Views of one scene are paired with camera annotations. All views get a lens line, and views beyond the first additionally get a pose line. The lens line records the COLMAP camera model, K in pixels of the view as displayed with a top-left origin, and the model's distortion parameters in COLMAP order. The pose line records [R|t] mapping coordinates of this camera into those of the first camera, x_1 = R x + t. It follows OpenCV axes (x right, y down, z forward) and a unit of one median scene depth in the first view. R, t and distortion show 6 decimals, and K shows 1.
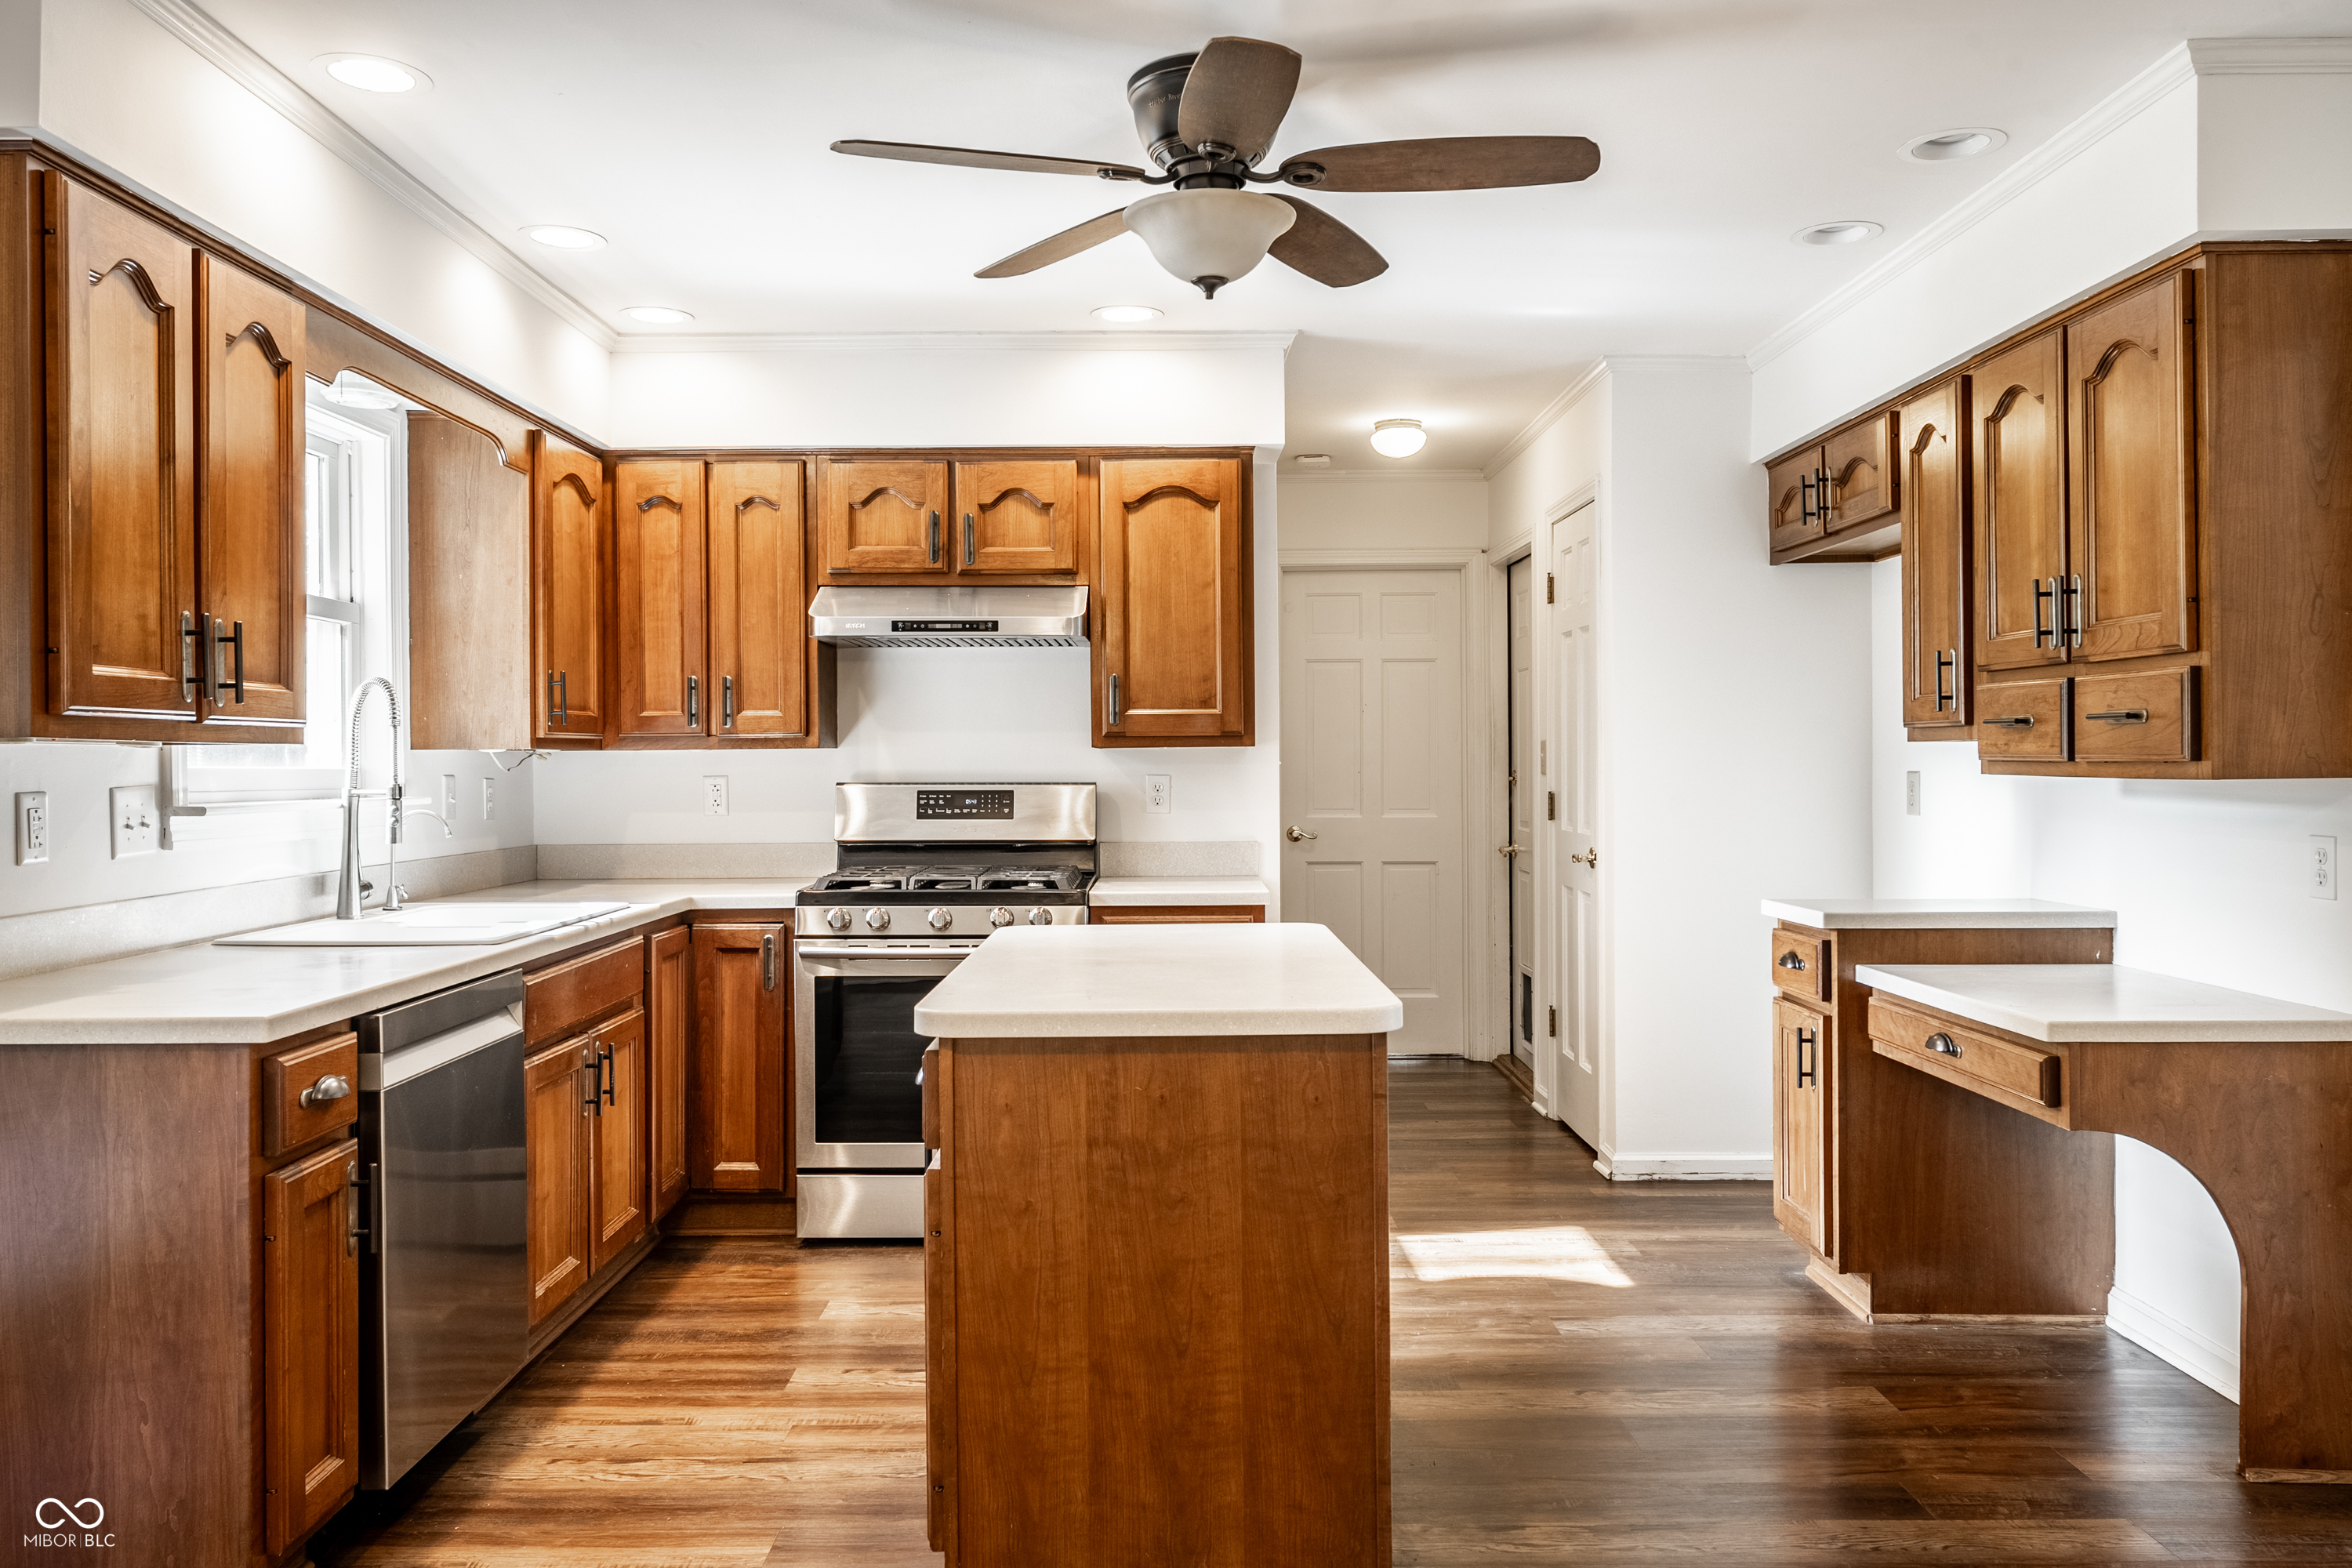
lens RADIAL K [[1730.1, 0, 1168.3], [0, 1730.1, 758.7], [0, 0, 1]] dist [0.002889, 0.001207]
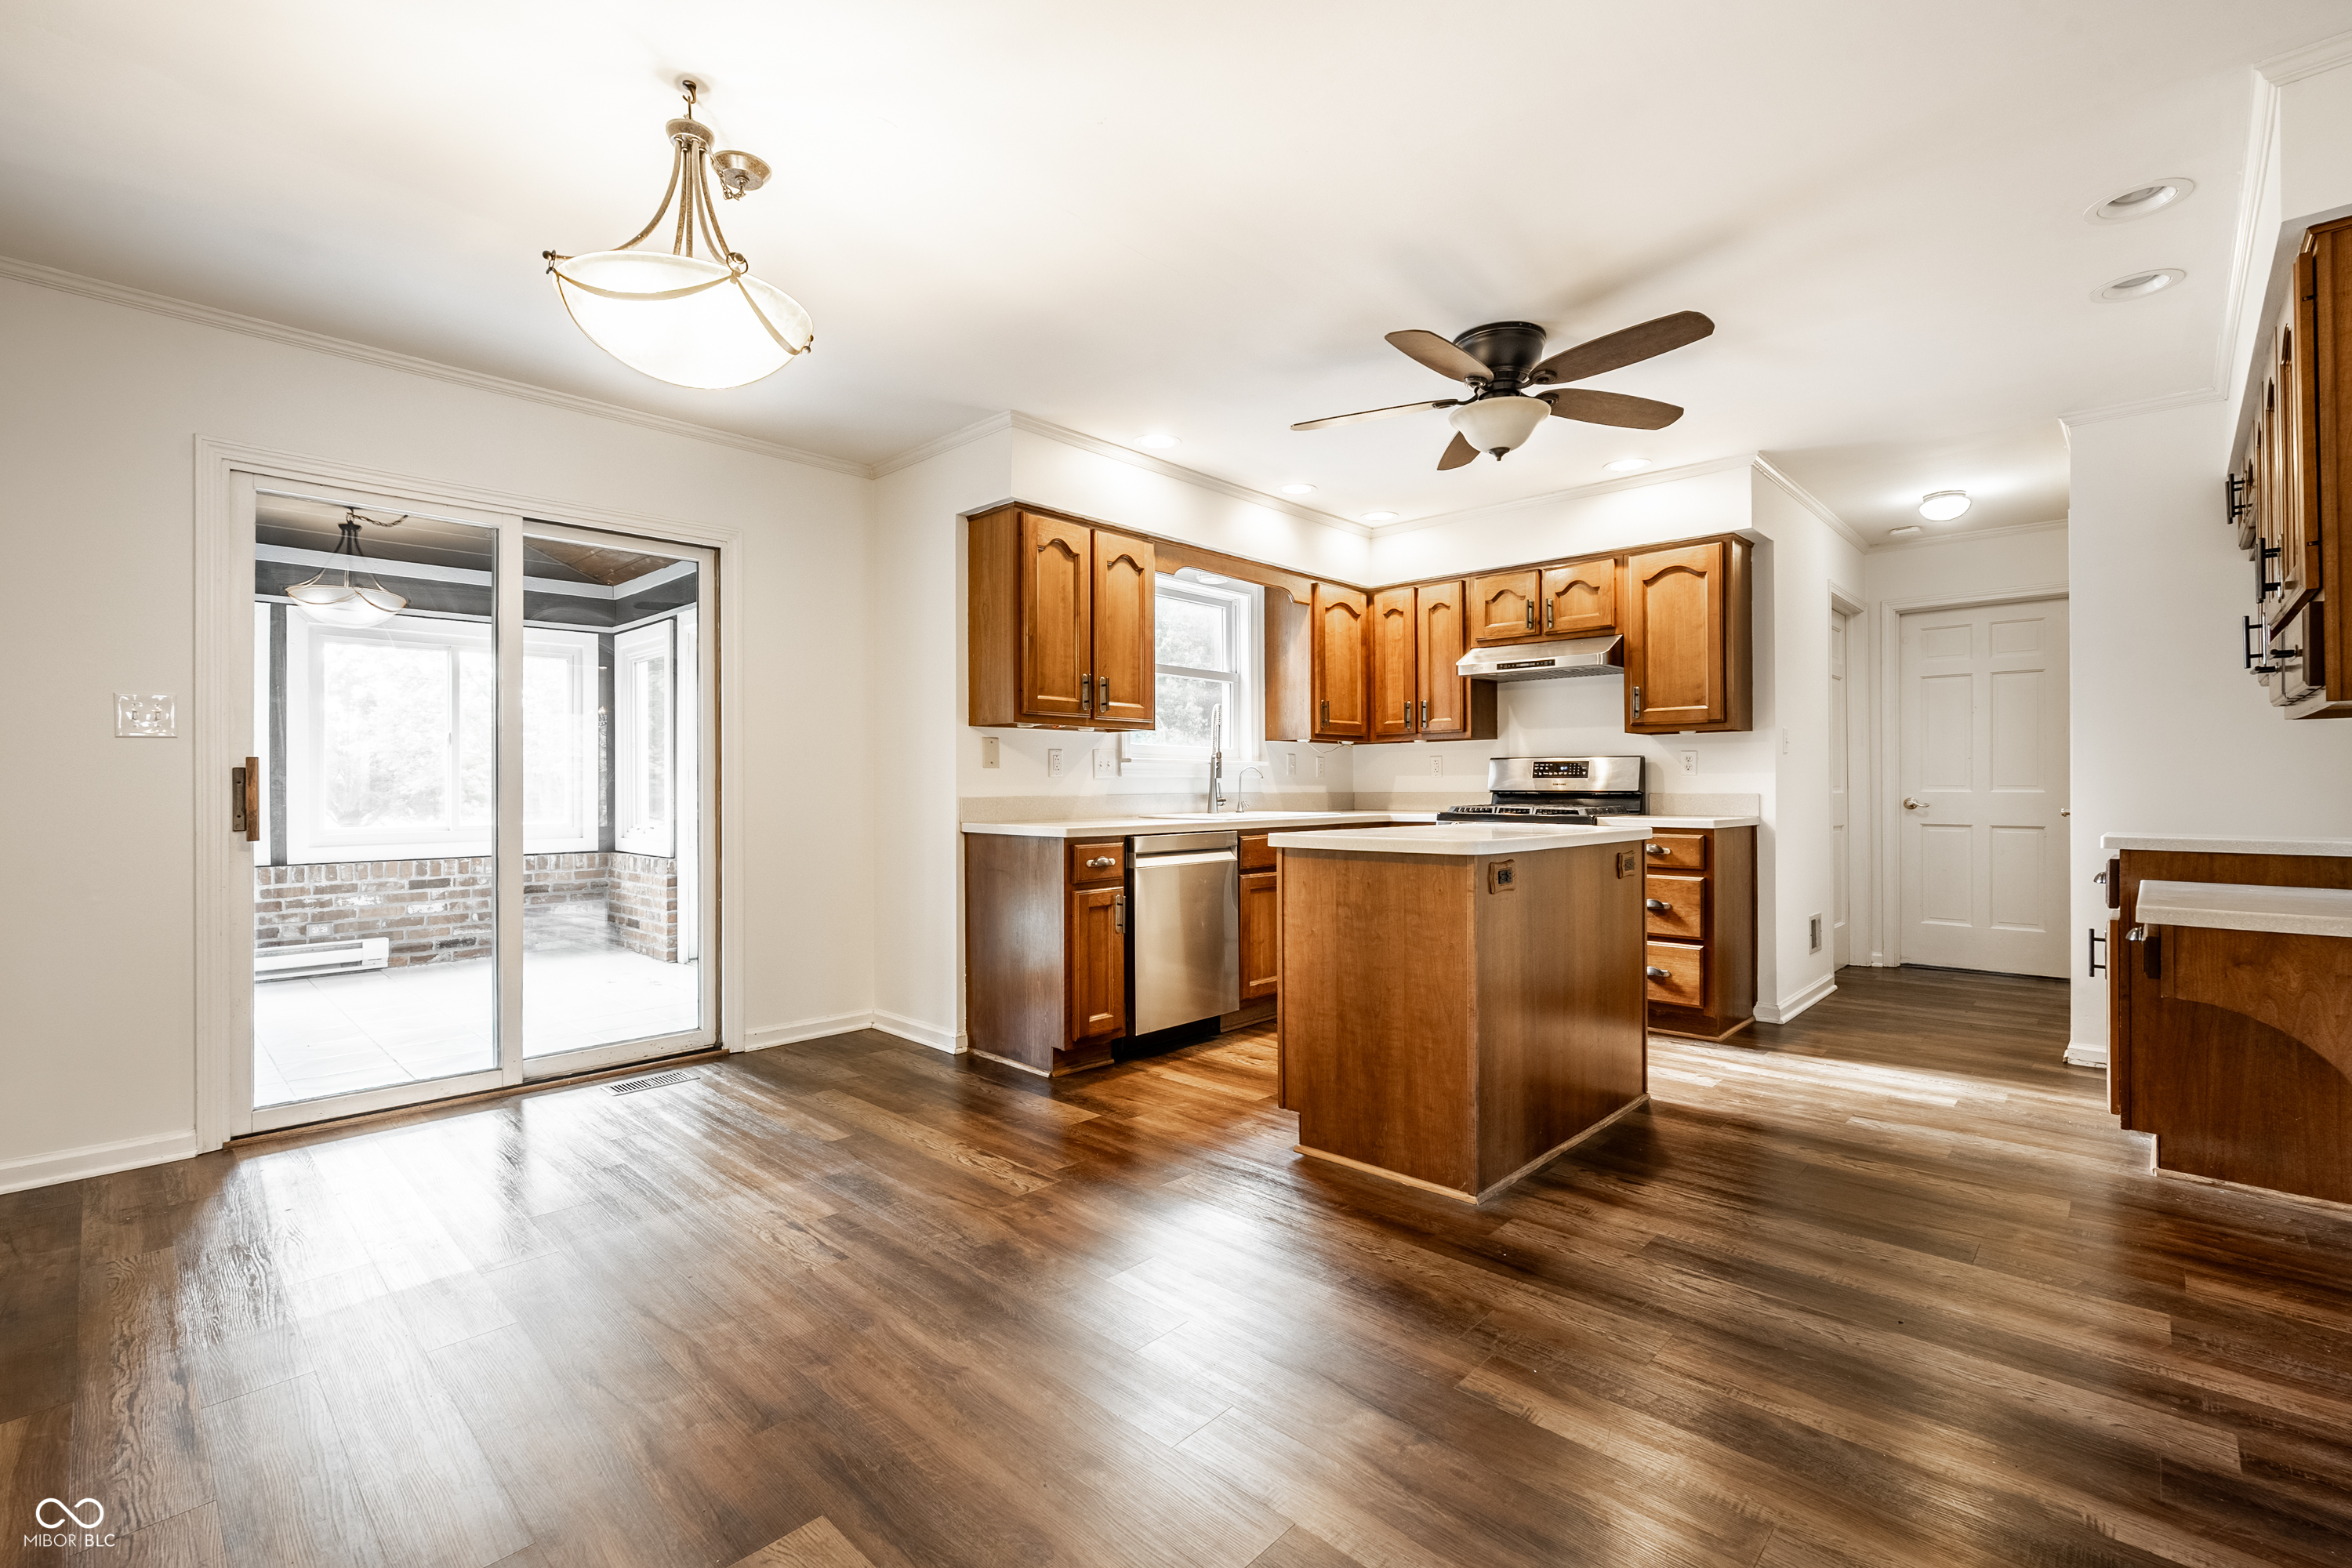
lens RADIAL K [[1033.5, 0, 1176.0], [0, 1033.5, 784.0], [0, 0, 1]] dist [-0.001161, 0.000339]
pose [[0.725788, 0.002809, -0.687912, 0.405886], [-0.001579, 0.999996, 0.002417, 0.050921], [0.687916, -0.000668, 0.725790, 0.001795]]
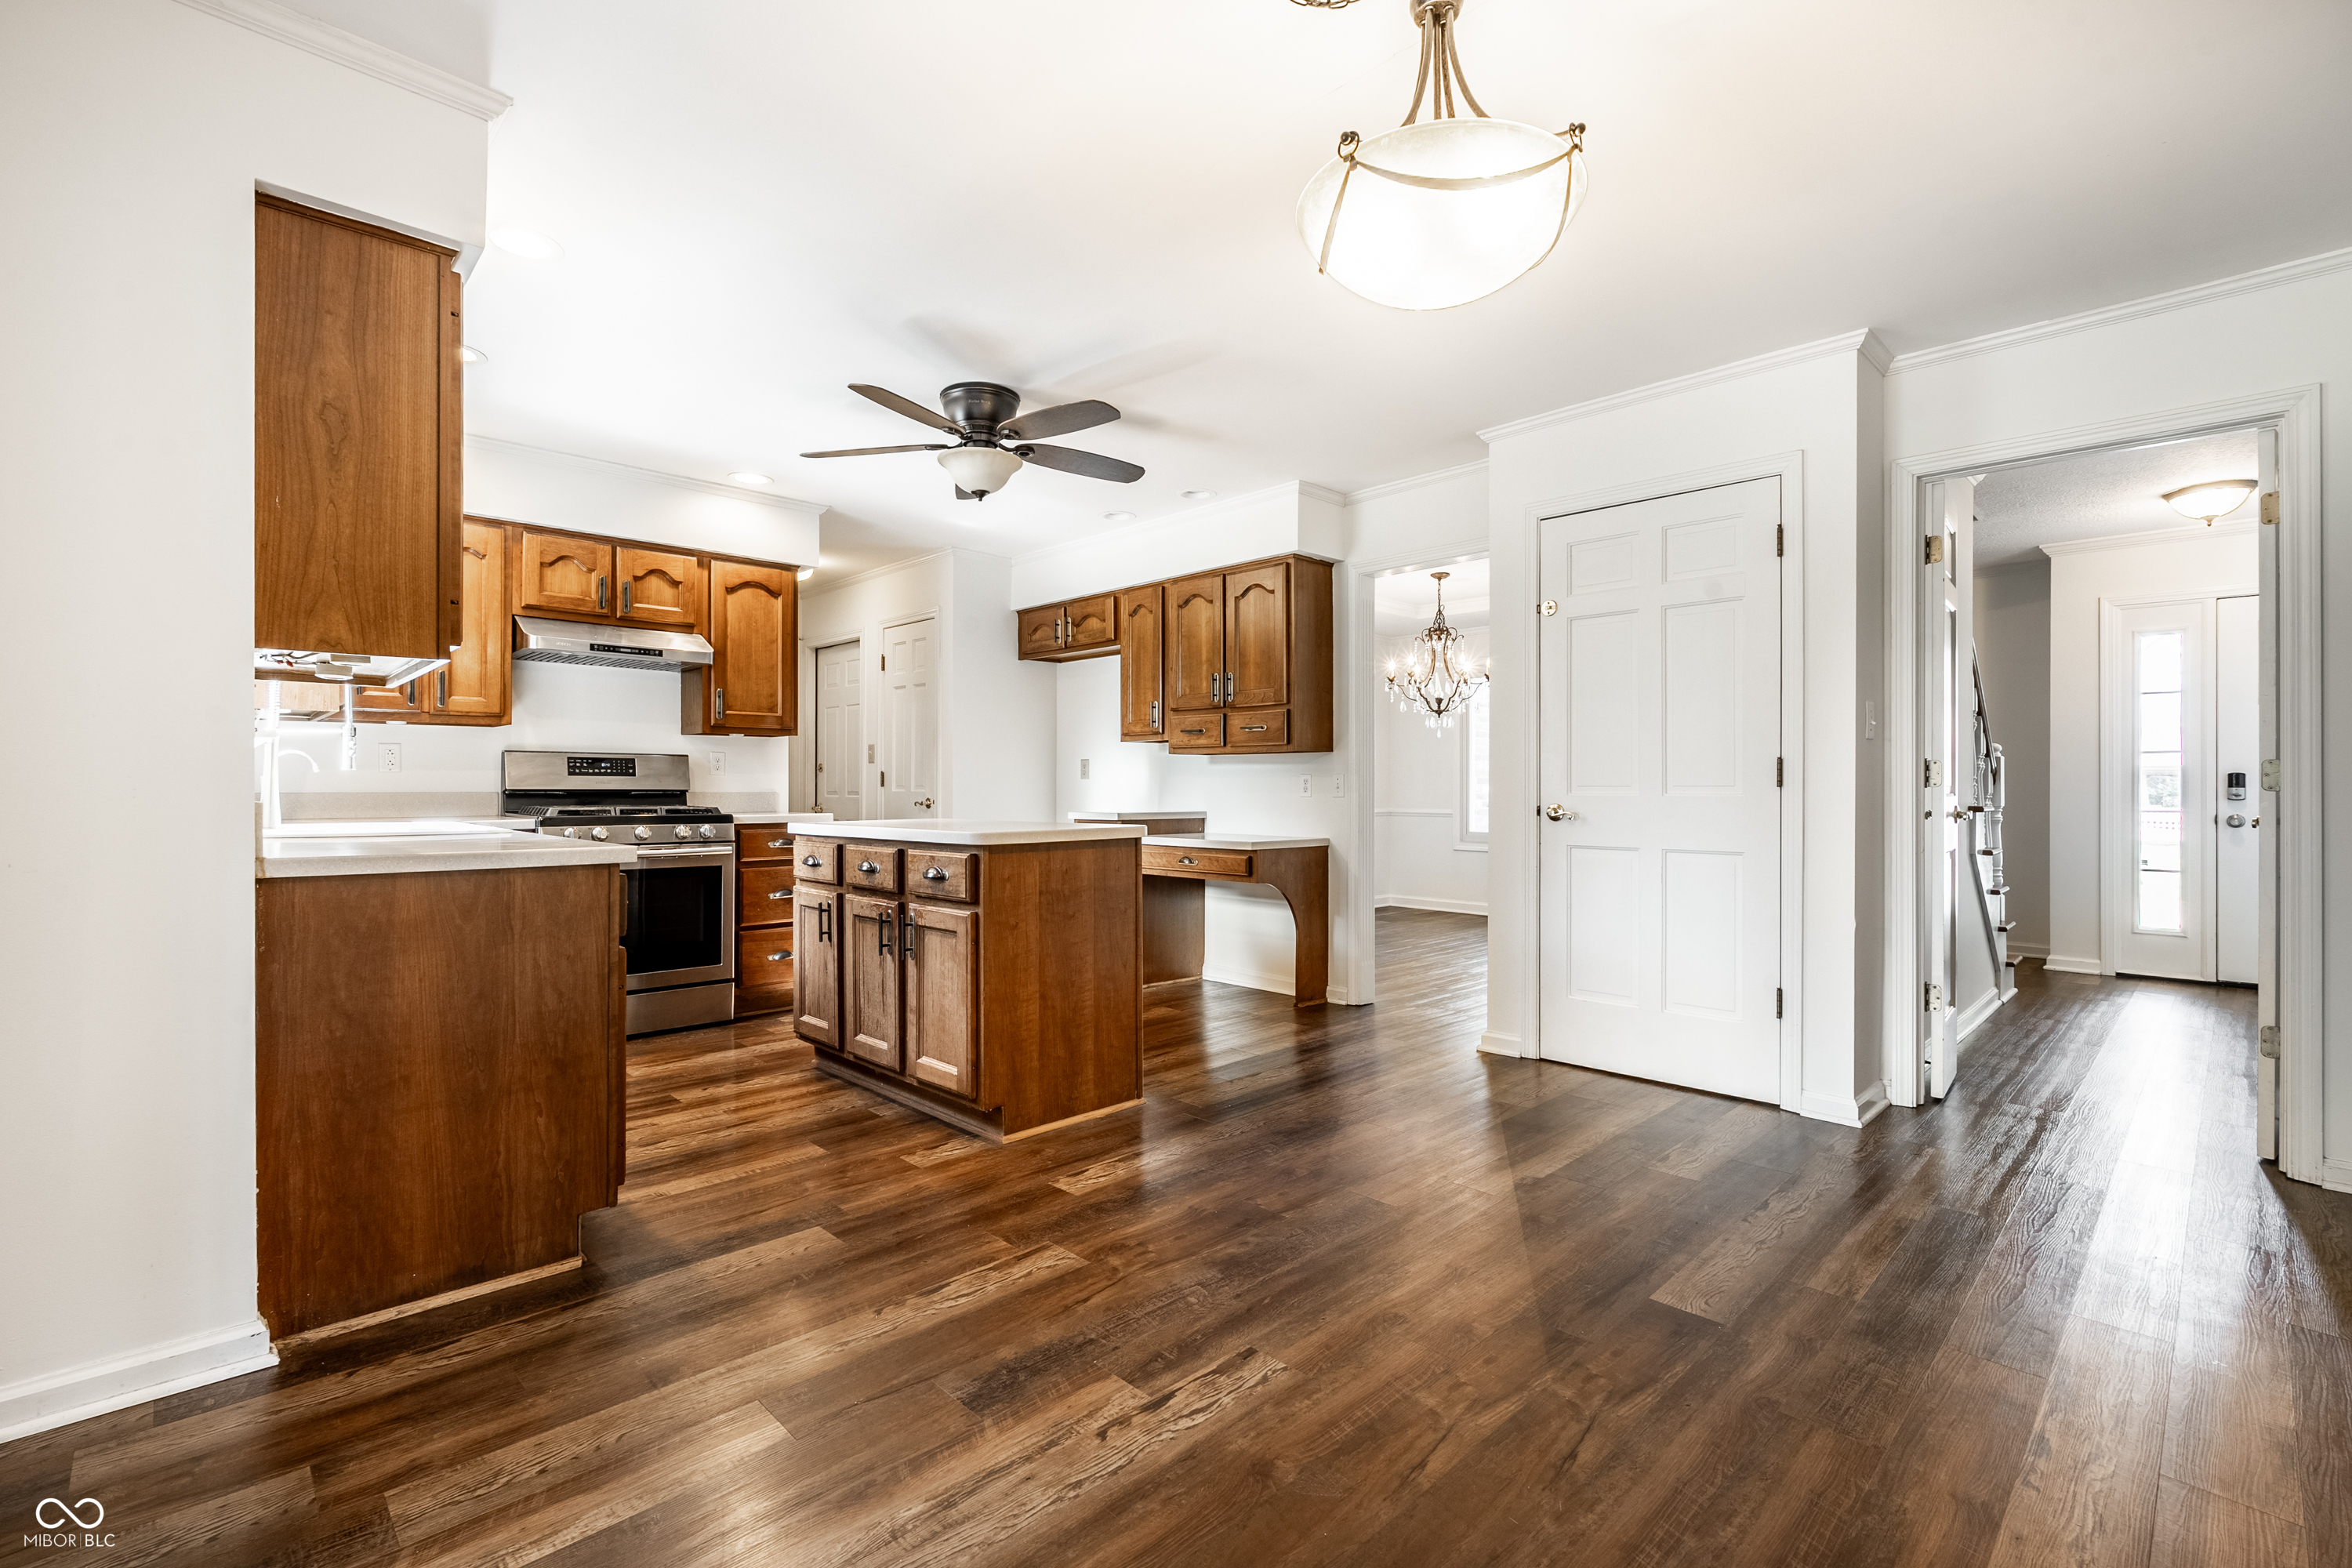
lens RADIAL K [[1035.3, 0, 1168.3], [0, 1035.3, 785.9], [0, 0, 1]] dist [-0.014714, 0.000034]
pose [[0.715746, 0.007726, 0.698318, -0.526613], [-0.005982, 0.999970, -0.004931, 0.059615], [-0.698335, -0.000648, 0.715771, -0.021458]]
